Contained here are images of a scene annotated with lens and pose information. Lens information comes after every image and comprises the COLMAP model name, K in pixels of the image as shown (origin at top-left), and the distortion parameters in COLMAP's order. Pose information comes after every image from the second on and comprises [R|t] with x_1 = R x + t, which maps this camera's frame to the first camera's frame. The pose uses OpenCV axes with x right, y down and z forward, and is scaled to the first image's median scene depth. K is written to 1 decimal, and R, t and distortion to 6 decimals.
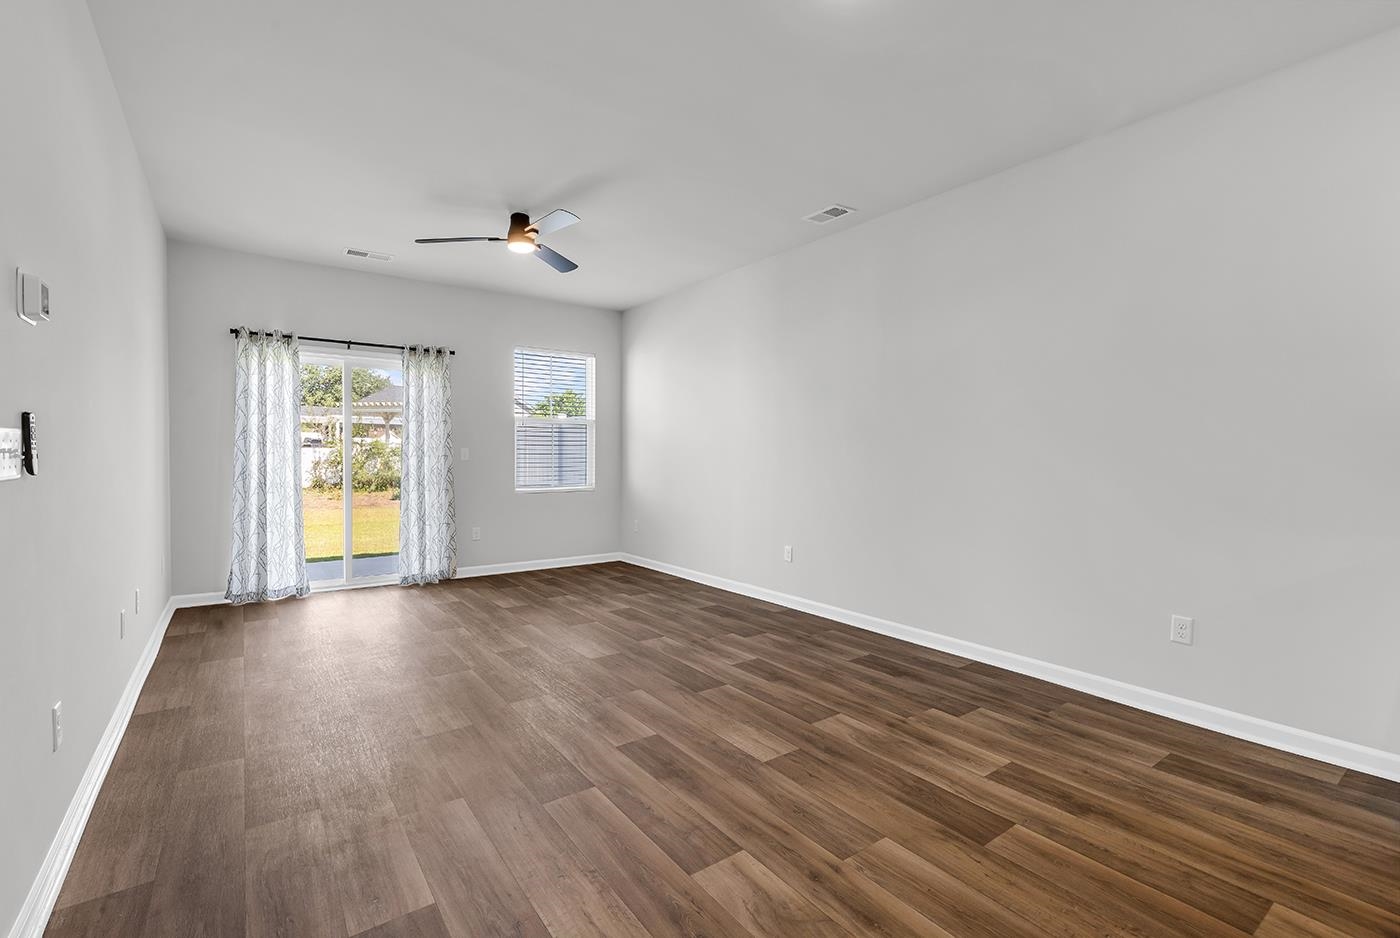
lens RADIAL K [[641.8, 0, 712.8], [0, 641.8, 475.9], [0, 0, 1]] dist [0.005550, -0.000836]
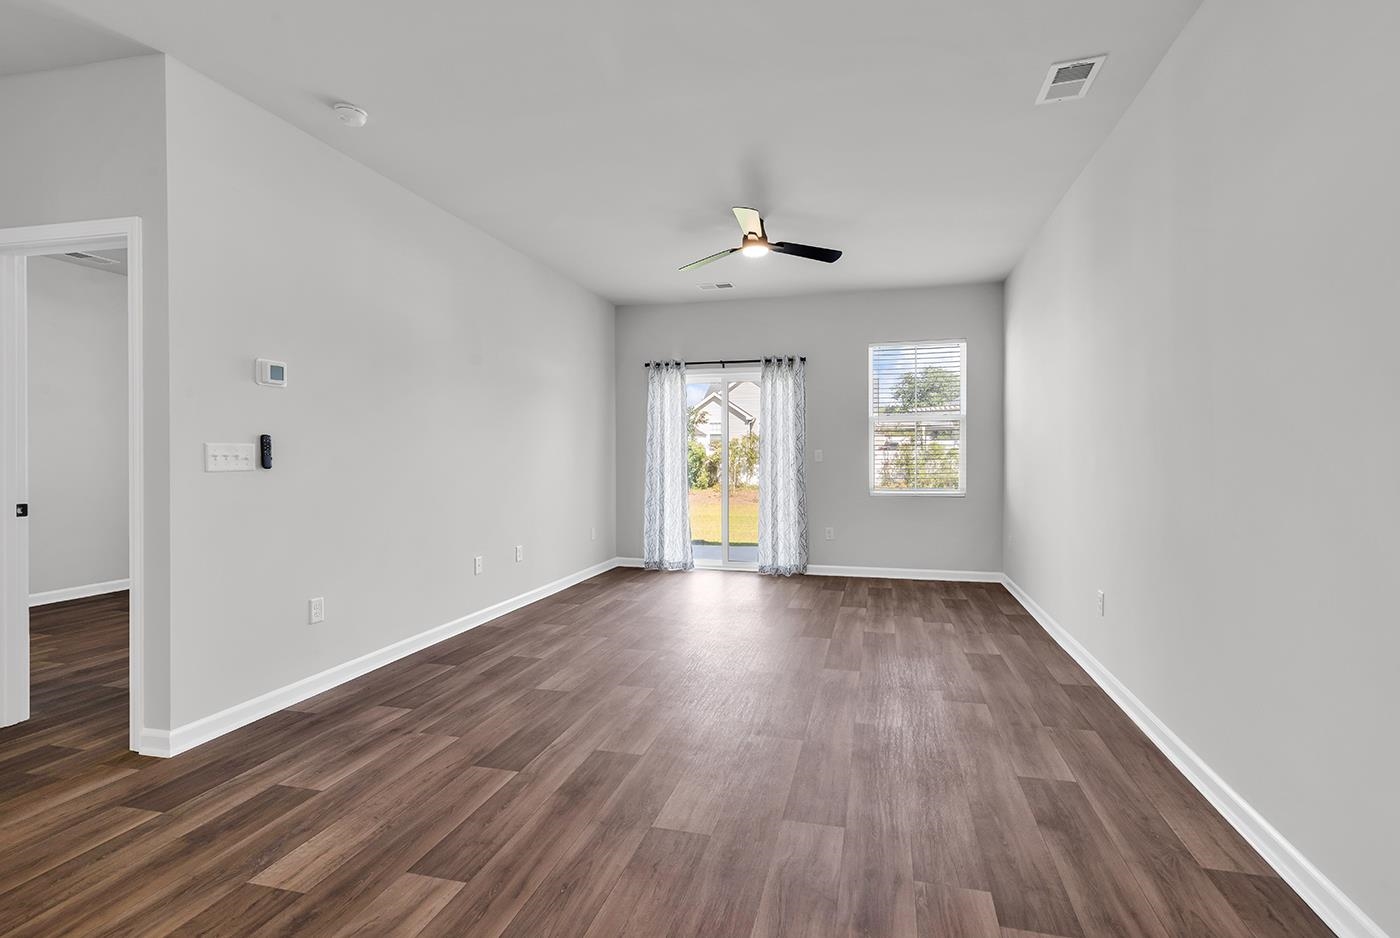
lens RADIAL K [[641.8, 0, 706.8], [0, 641.8, 471.3], [0, 0, 1]] dist [0.005550, -0.000836]
pose [[0.629715, 0.013382, -0.776711, 0.332016], [-0.020343, 0.999793, 0.000733, -0.005986], [0.776560, 0.015339, 0.629857, 0.230307]]
